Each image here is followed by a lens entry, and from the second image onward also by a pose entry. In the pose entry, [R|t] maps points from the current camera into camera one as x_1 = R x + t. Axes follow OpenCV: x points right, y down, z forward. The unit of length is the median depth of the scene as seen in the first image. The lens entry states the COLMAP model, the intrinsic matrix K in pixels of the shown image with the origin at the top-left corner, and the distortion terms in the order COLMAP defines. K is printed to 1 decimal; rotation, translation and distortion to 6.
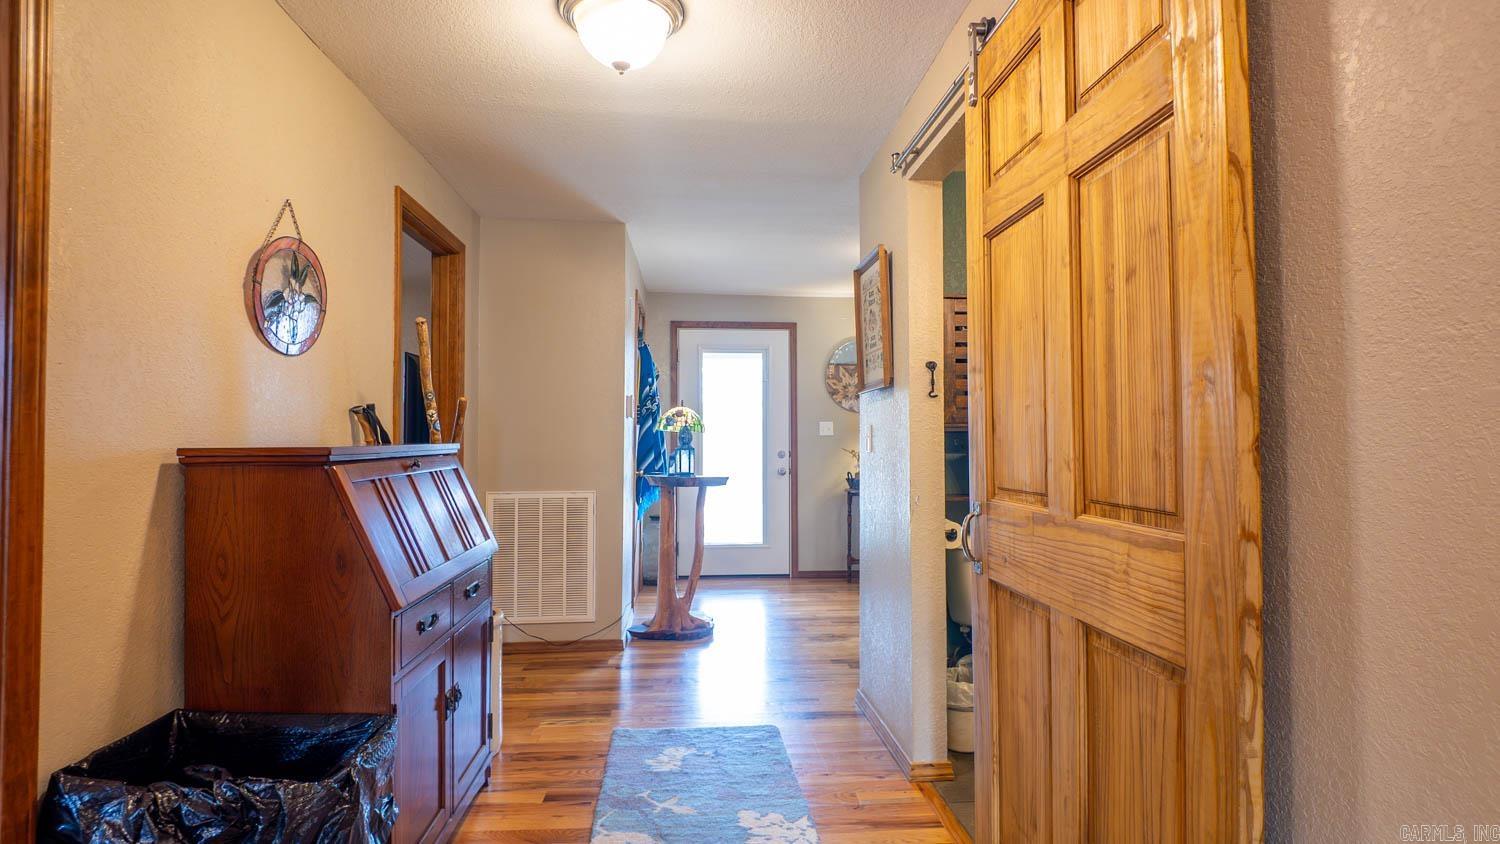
lens RADIAL K [[769.7, 0, 752.6], [0, 769.7, 421.0], [0, 0, 1]] dist [0.032221, -0.035189]
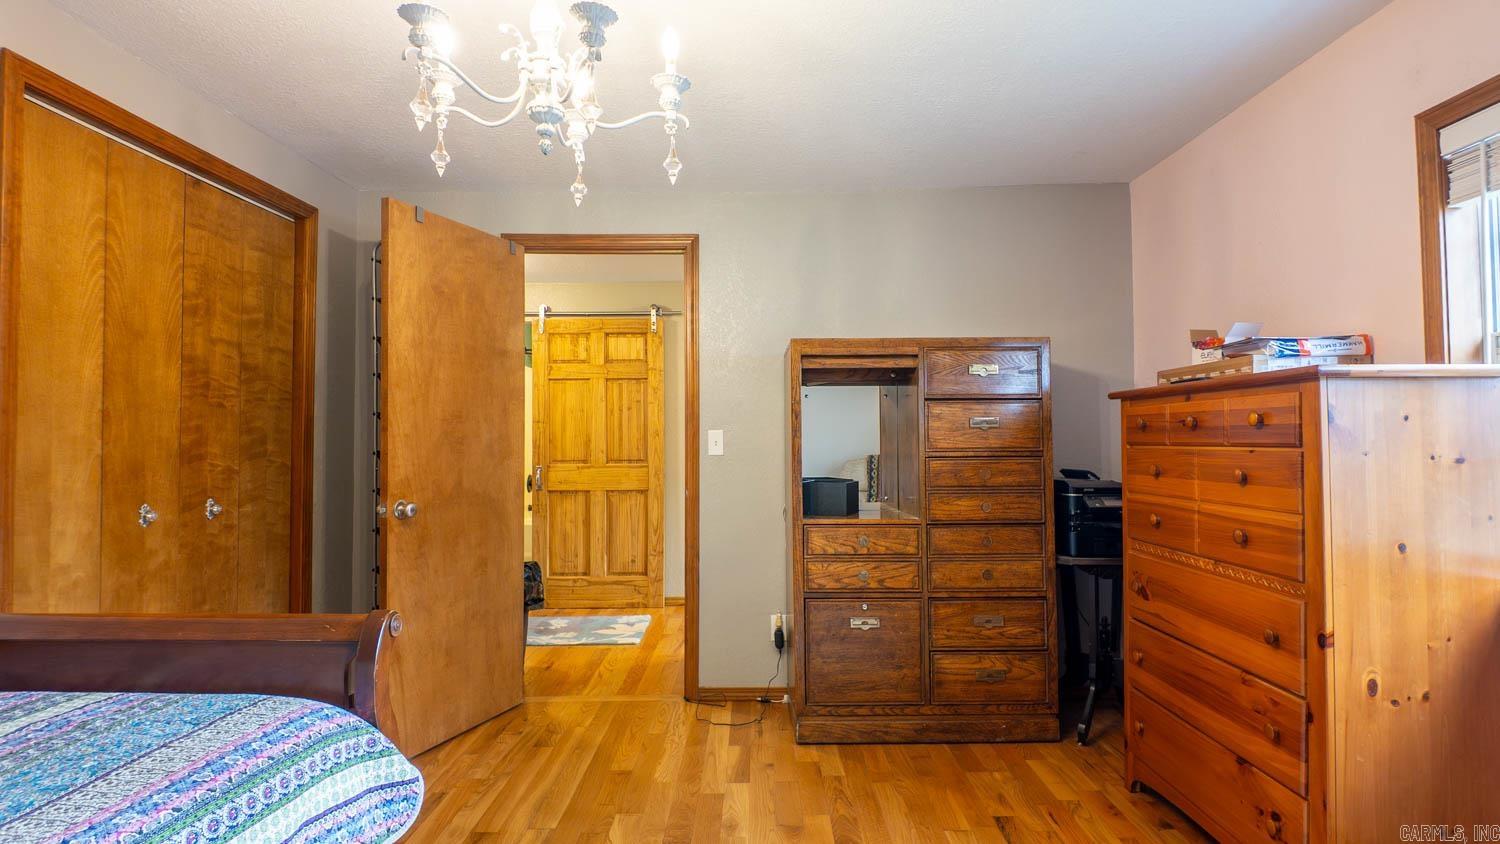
lens RADIAL K [[769.7, 0, 752.6], [0, 769.7, 421.0], [0, 0, 1]] dist [0.032221, -0.035189]
pose [[0.085423, 0.032286, 0.995822, -4.125005], [-0.021959, 0.999293, -0.030515, 0.004621], [-0.996103, -0.019261, 0.086071, -0.107062]]
